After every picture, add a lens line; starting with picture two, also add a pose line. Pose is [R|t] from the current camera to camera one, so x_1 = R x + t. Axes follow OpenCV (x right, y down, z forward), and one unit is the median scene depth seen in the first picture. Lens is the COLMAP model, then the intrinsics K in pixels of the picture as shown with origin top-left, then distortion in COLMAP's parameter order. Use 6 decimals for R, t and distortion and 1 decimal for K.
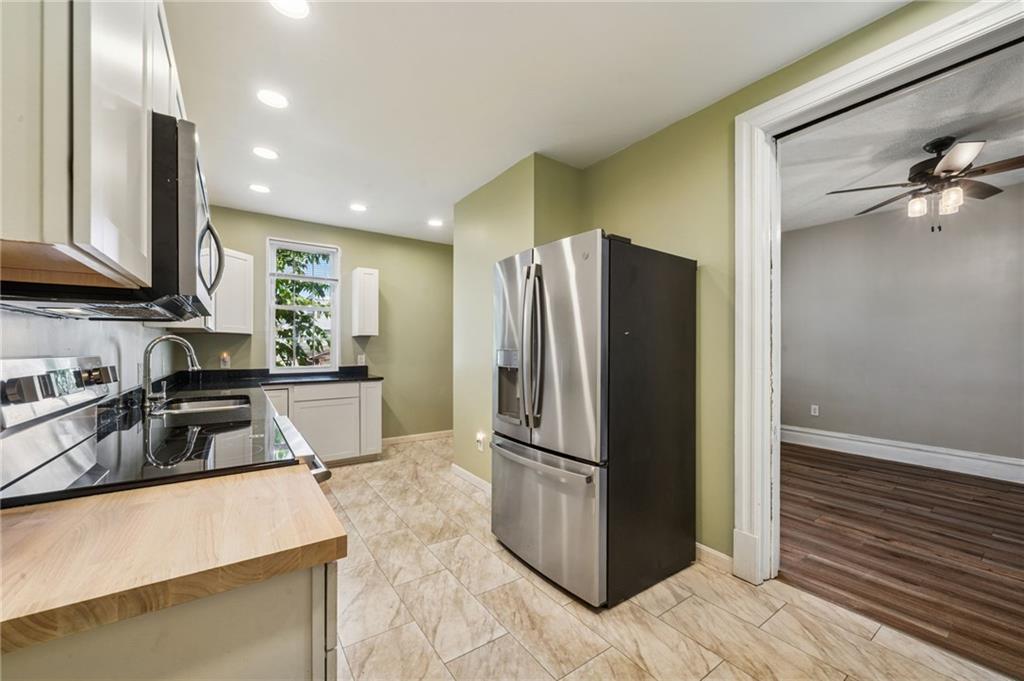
lens RADIAL K [[389.0, 0, 504.8], [0, 389.0, 351.7], [0, 0, 1]] dist [-0.000094, 0.000108]
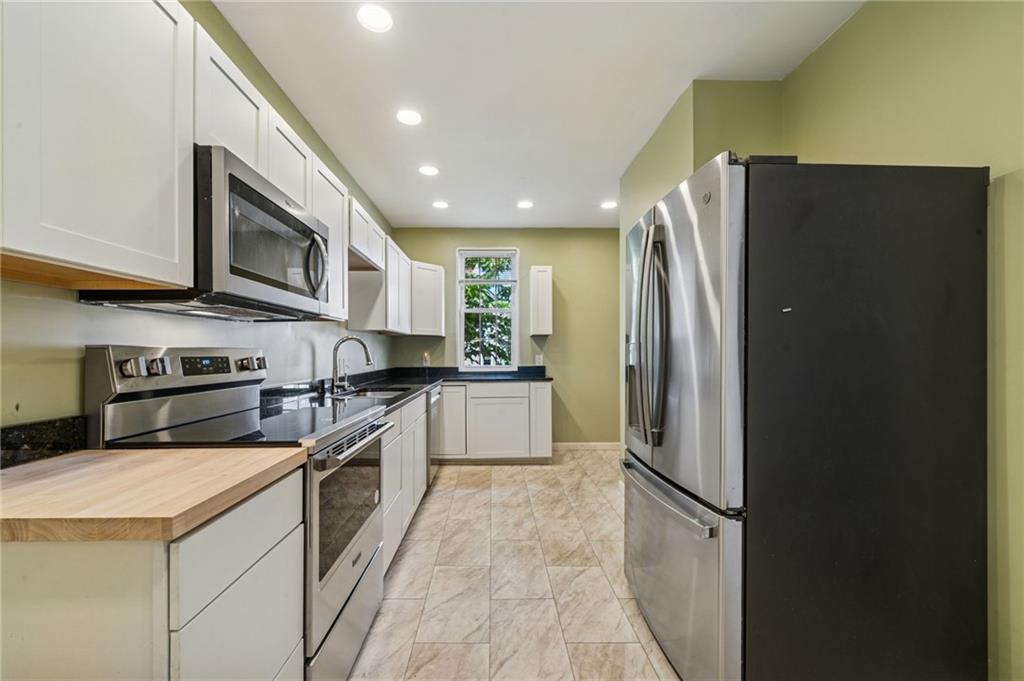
lens RADIAL K [[408.5, 0, 505.1], [0, 408.5, 354.1], [0, 0, 1]] dist [-0.000786, -0.000332]
pose [[0.836563, -0.002865, -0.547863, 0.188495], [0.000727, 0.999991, -0.004118, 0.016055], [0.547870, 0.003047, 0.836558, 0.136460]]
